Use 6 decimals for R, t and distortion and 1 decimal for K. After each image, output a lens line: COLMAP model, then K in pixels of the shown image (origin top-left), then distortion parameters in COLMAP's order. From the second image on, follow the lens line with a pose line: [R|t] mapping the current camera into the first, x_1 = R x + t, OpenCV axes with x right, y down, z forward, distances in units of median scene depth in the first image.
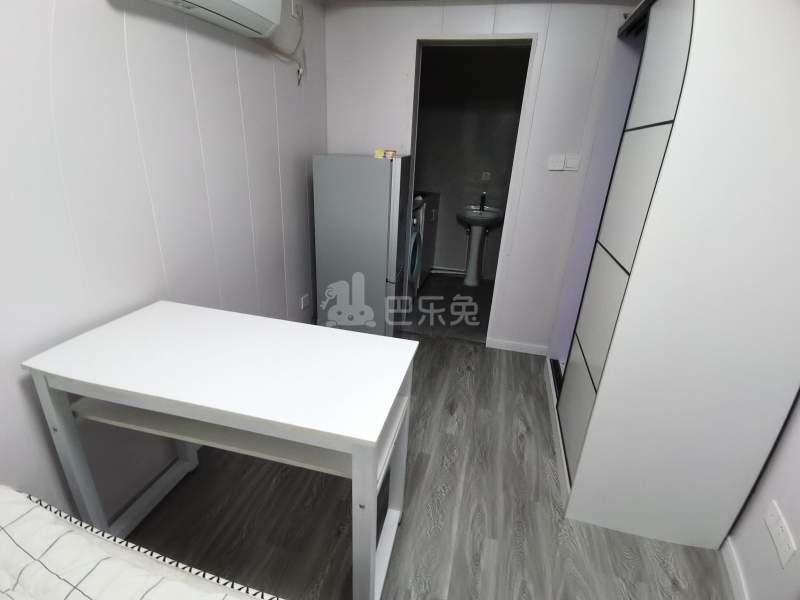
lens RADIAL K [[396.8, 0, 400.0], [0, 396.8, 300.0], [0, 0, 1]] dist [0.021853, -0.000215]
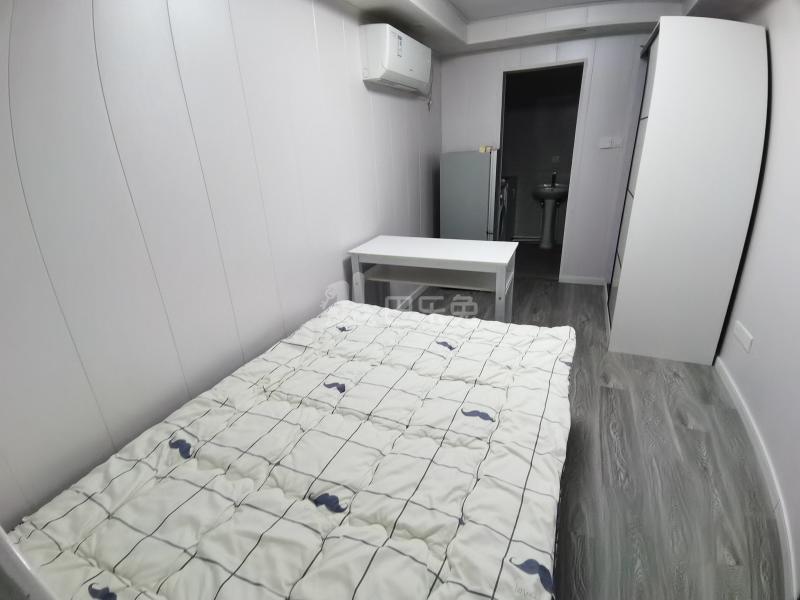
lens RADIAL K [[396.8, 0, 400.0], [0, 396.8, 300.0], [0, 0, 1]] dist [0.021853, -0.000215]
pose [[0.983917, -0.032841, -0.175583, -0.112070], [0.032564, 0.999460, -0.004459, 0.221852], [0.175634, -0.001331, 0.984455, -0.600786]]
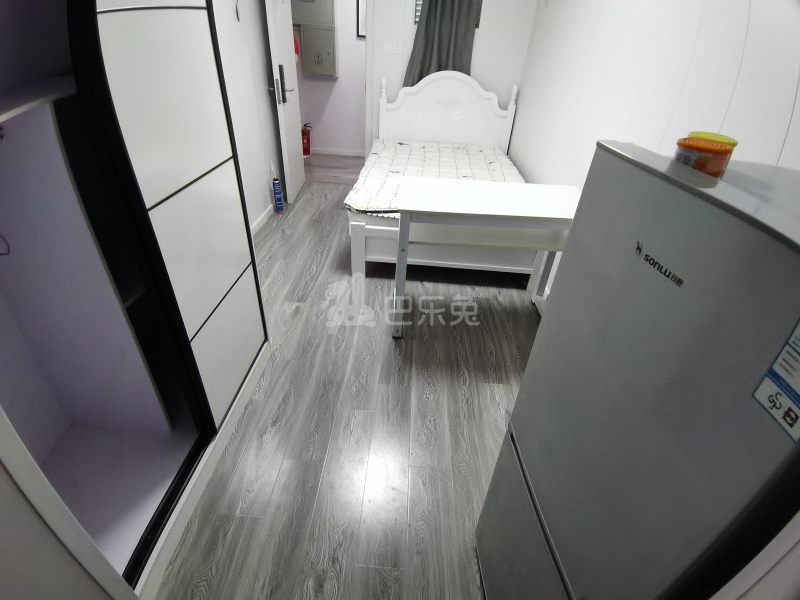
lens RADIAL K [[396.8, 0, 400.0], [0, 396.8, 300.0], [0, 0, 1]] dist [0.021853, -0.000215]
pose [[-0.973029, 0.024997, -0.229326, 0.215859], [-0.174787, 0.568884, 0.803629, -0.490595], [0.150548, 0.822037, -0.549172, 1.189674]]
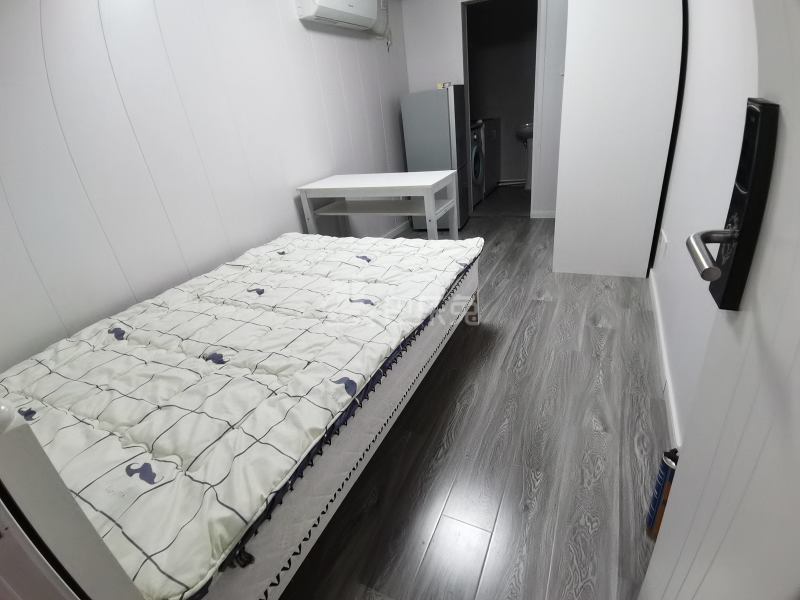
lens RADIAL K [[396.8, 0, 400.0], [0, 396.8, 300.0], [0, 0, 1]] dist [0.021853, -0.000215]
pose [[0.966882, -0.060369, -0.247983, 0.135732], [0.080704, 0.994086, 0.072665, 0.350792], [0.242130, -0.090271, 0.966035, -0.650919]]
